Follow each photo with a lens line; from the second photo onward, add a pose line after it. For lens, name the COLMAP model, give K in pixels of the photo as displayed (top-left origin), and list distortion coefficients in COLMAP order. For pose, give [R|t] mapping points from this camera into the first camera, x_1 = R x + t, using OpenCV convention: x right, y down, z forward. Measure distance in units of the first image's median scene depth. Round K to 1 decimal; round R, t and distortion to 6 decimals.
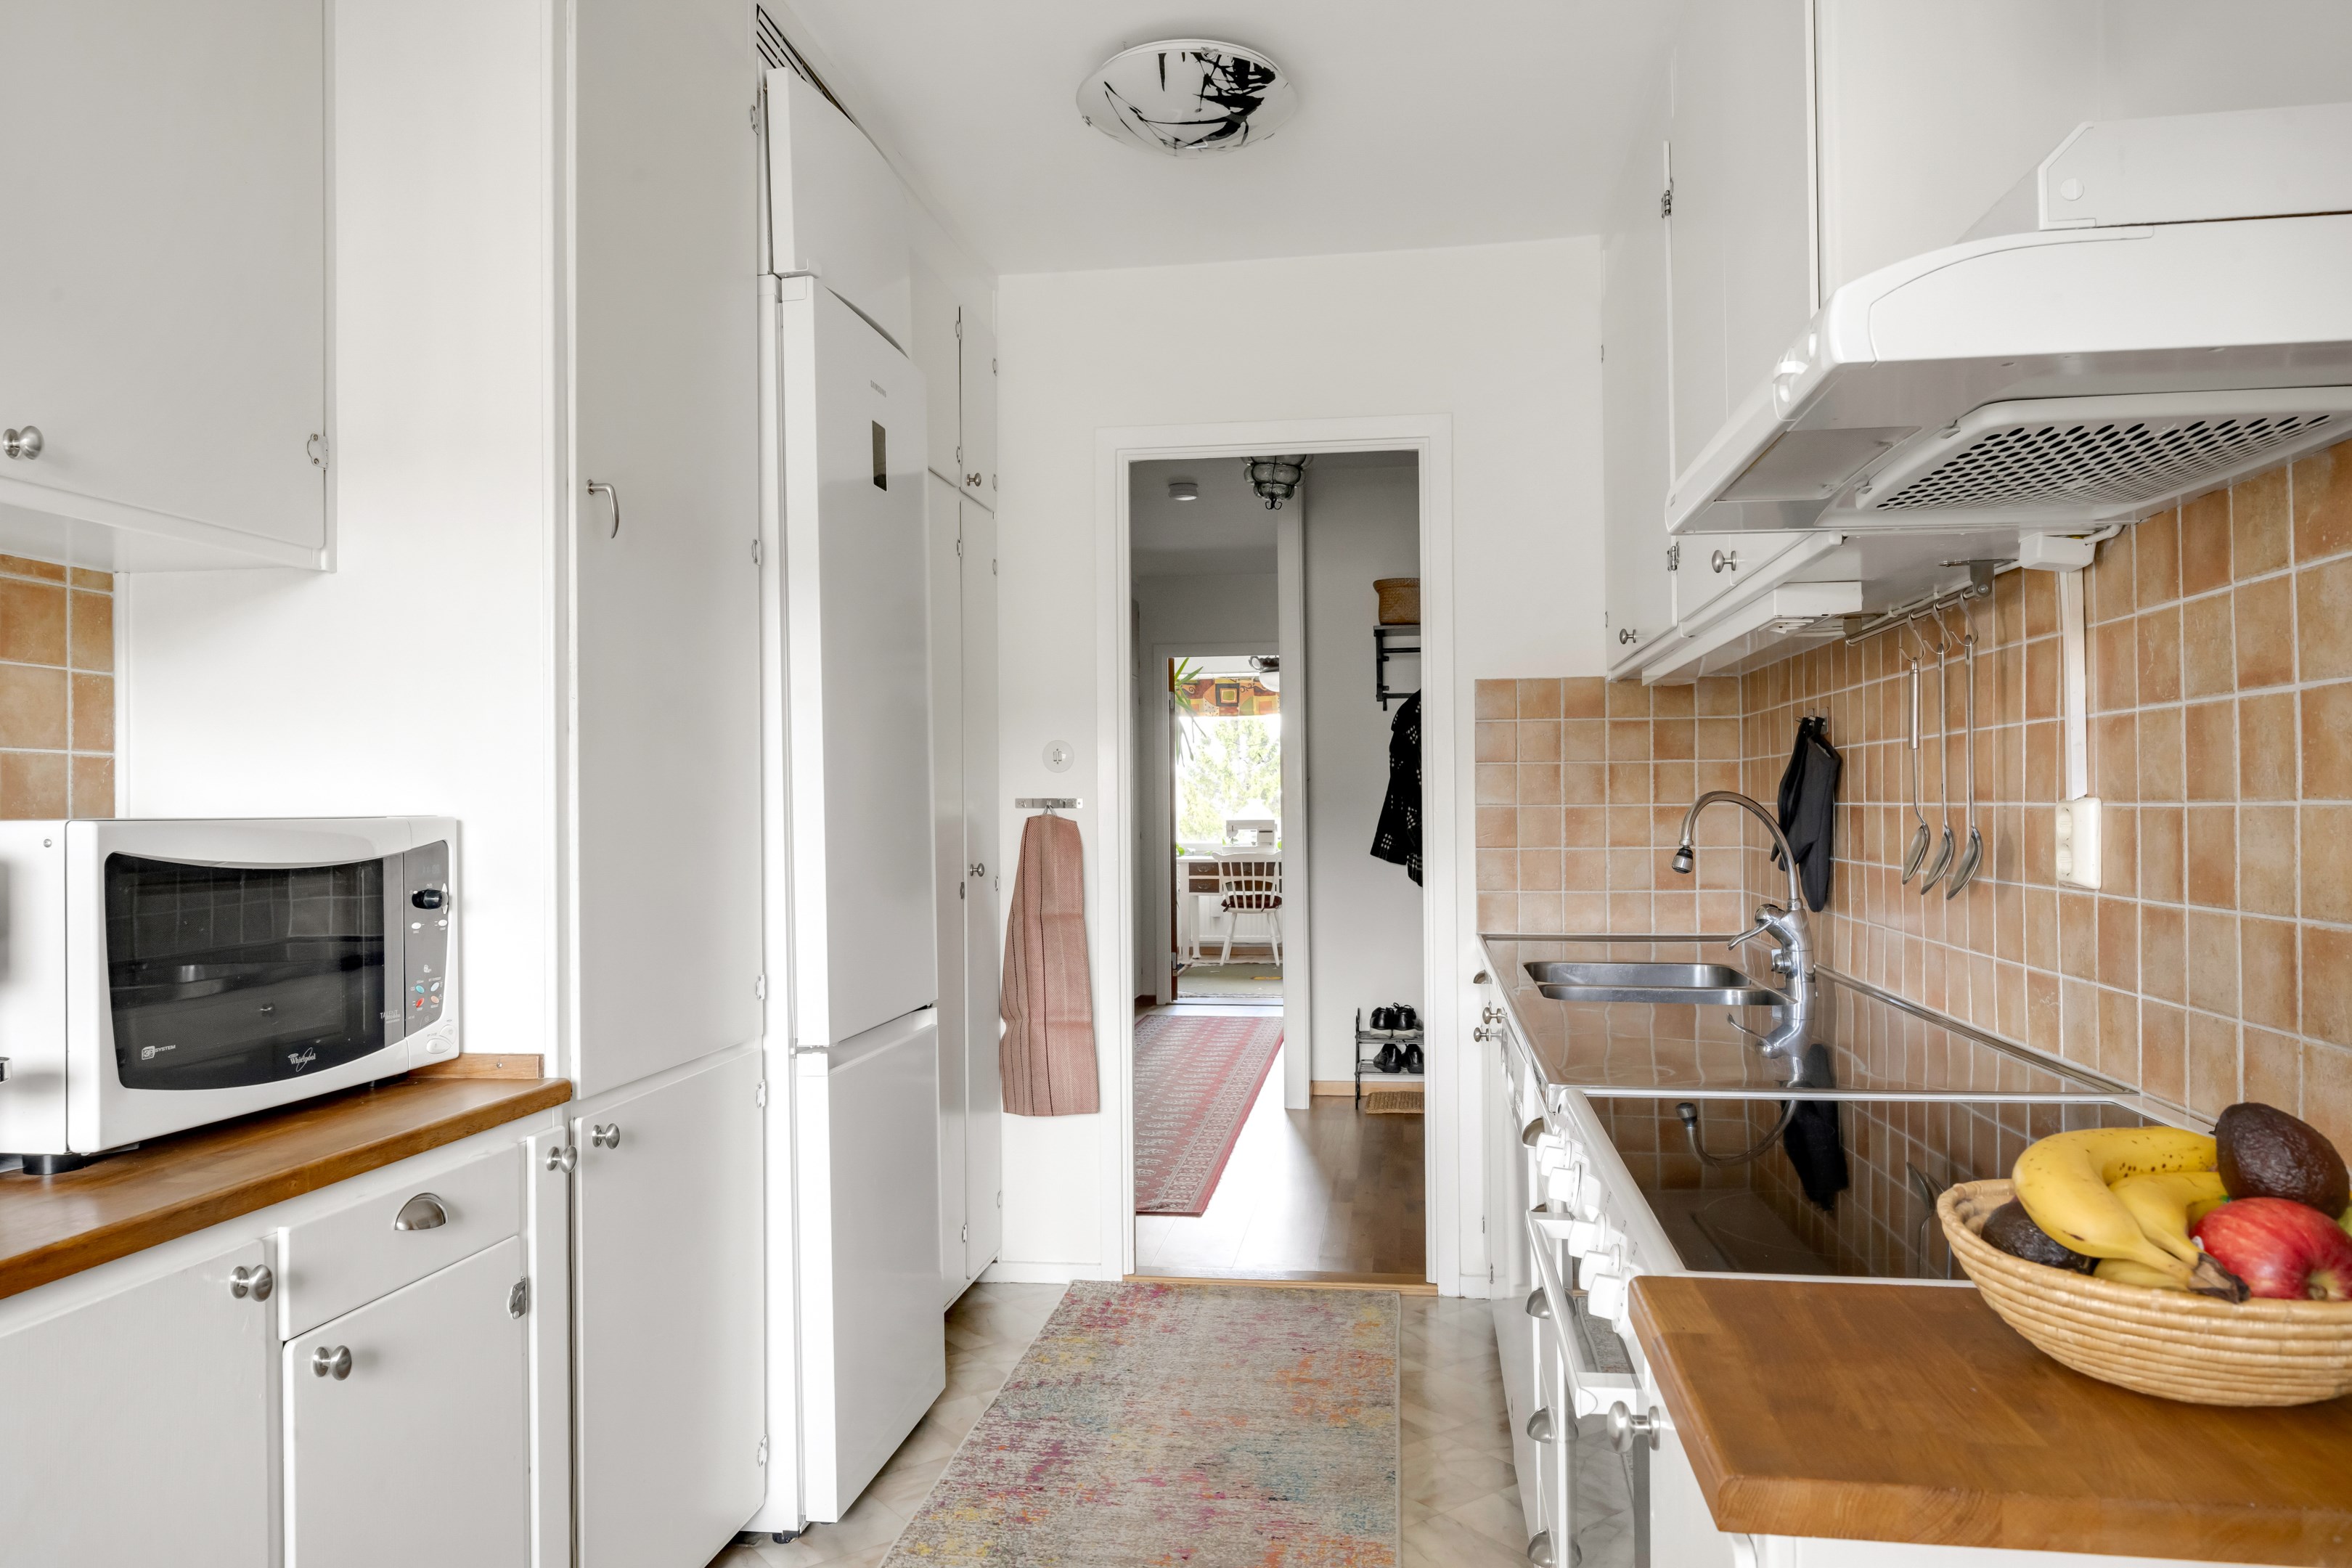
lens RADIAL K [[1421.6, 0, 1176.0], [0, 1421.6, 784.0], [0, 0, 1]] dist [-0.001429, 0.001148]
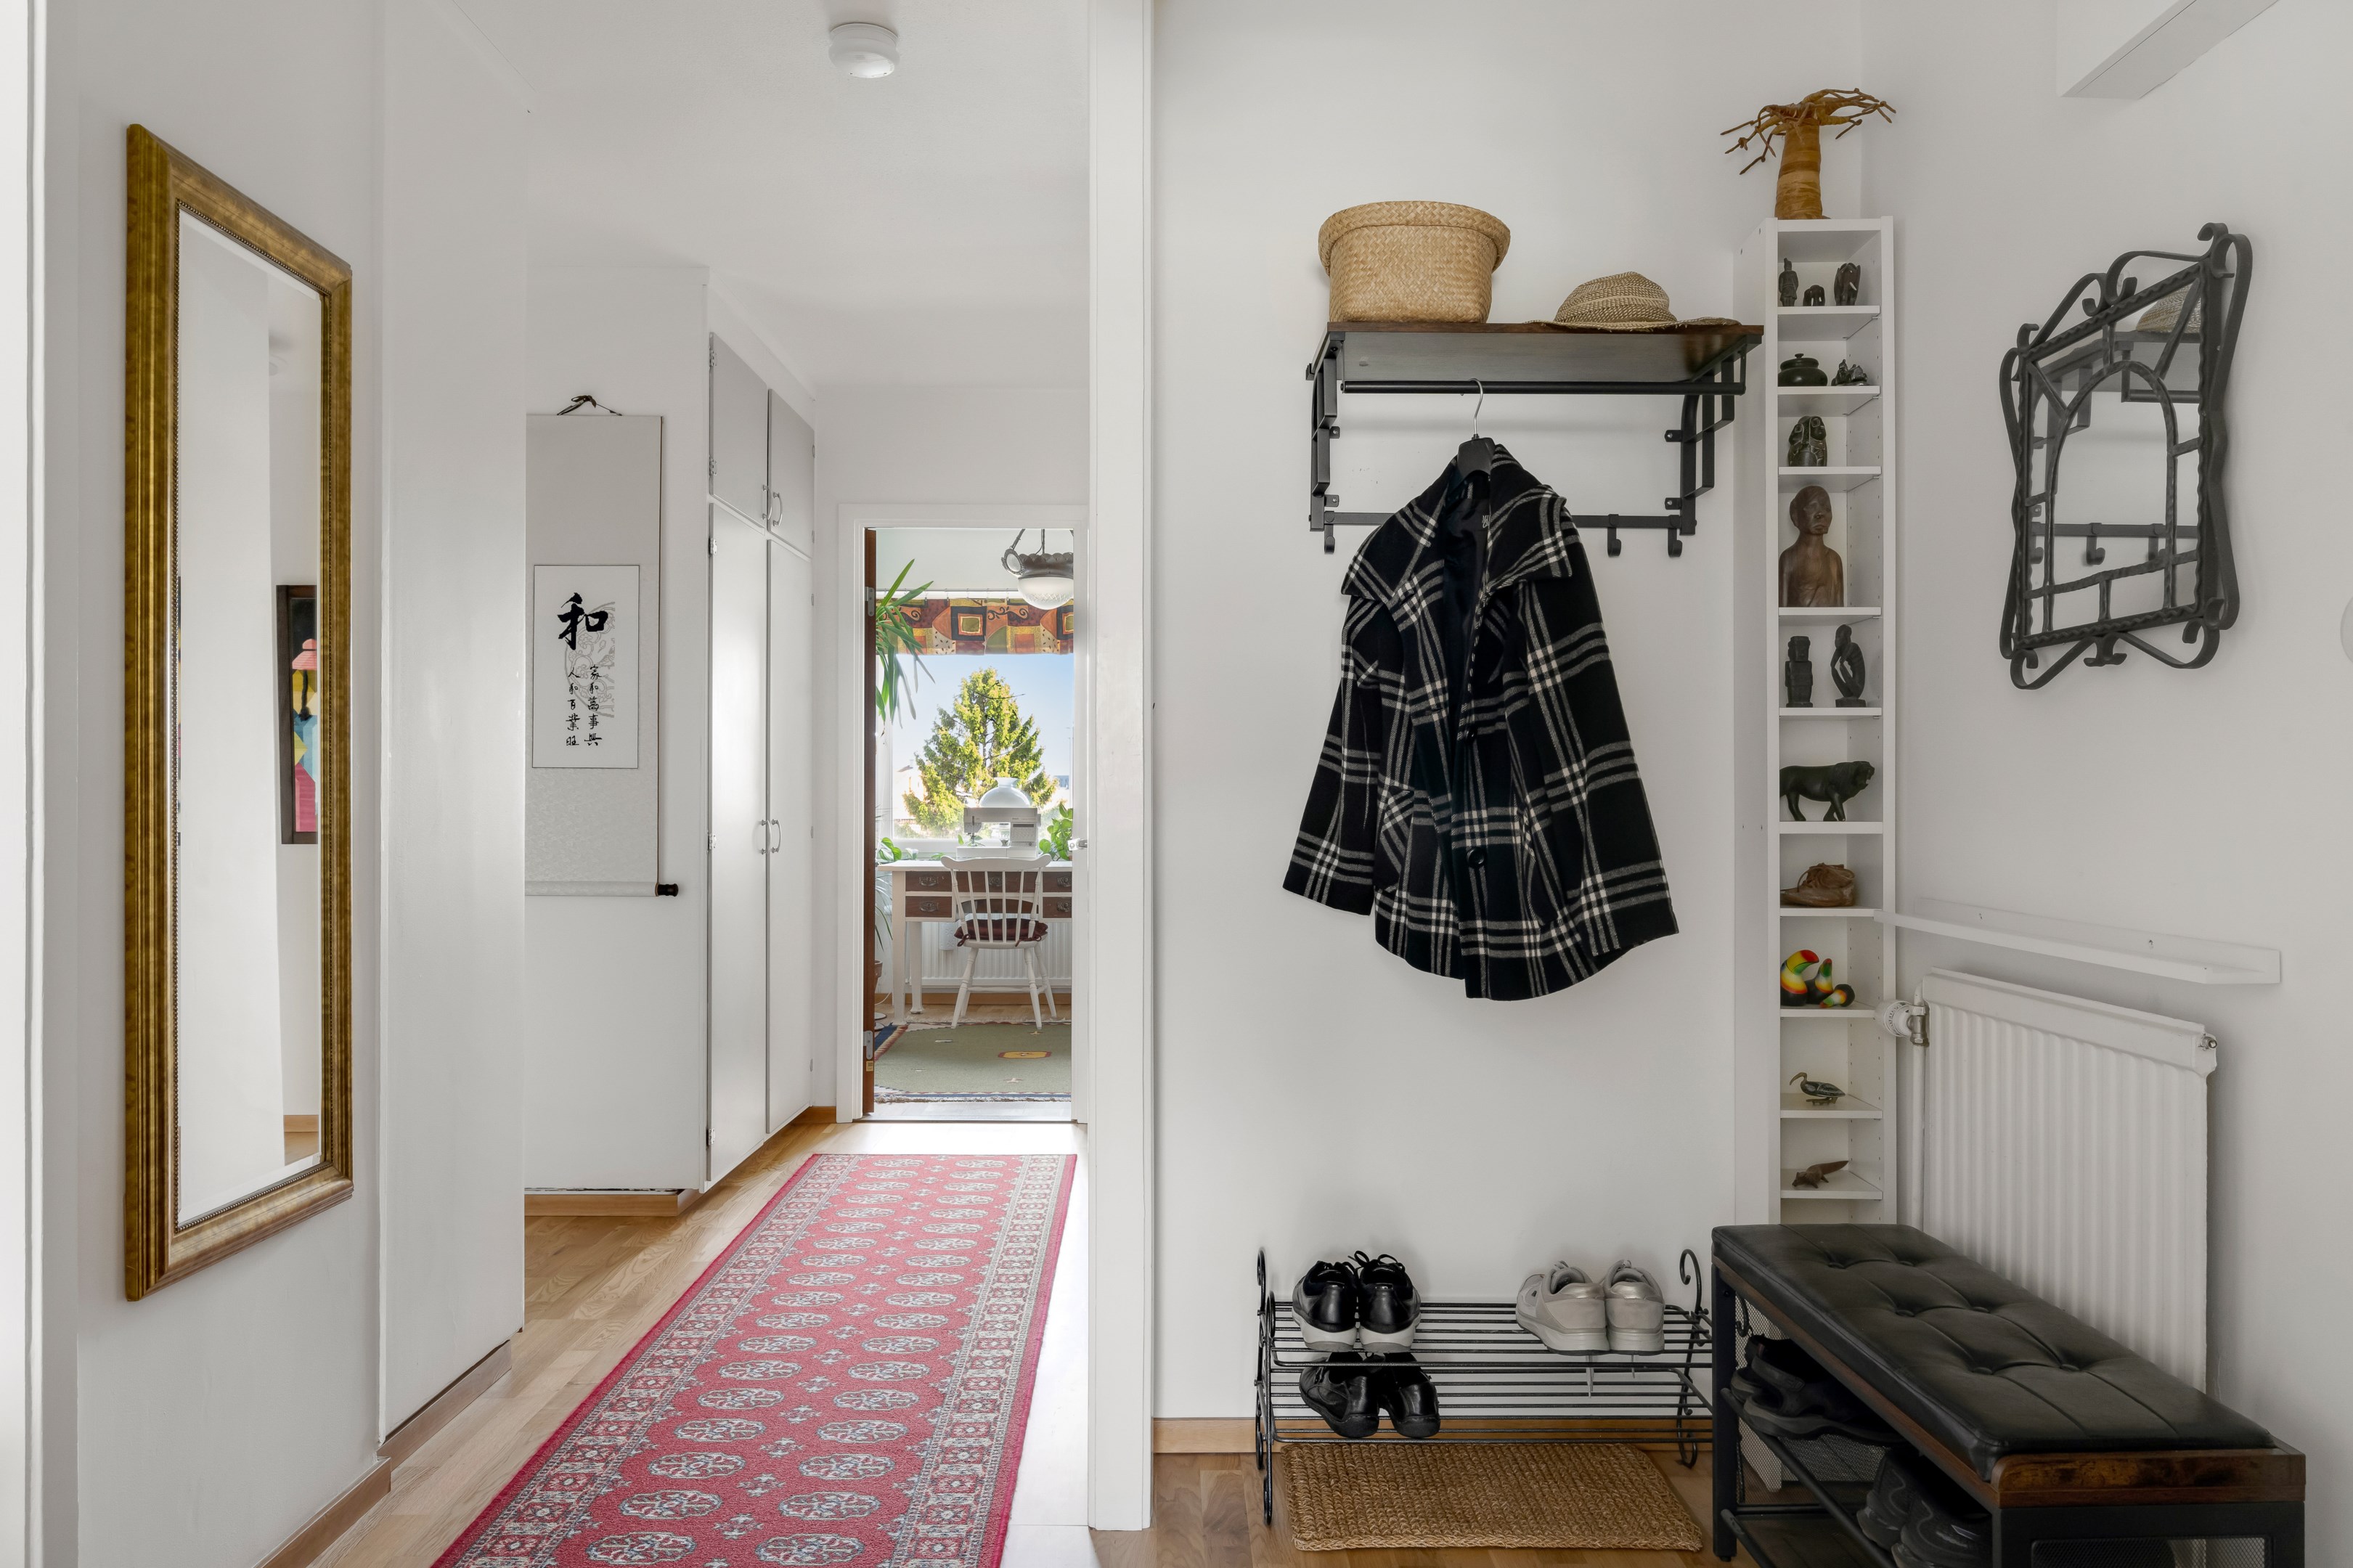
lens RADIAL K [[1441.0, 0, 1176.5], [0, 1441.0, 784.0], [0, 0, 1]] dist [0.000585, -0.000151]
pose [[0.984393, 0.013090, 0.175499, 0.047238], [-0.014459, 0.999874, 0.006525, 0.028108], [-0.175391, -0.008960, 0.984458, 1.021452]]
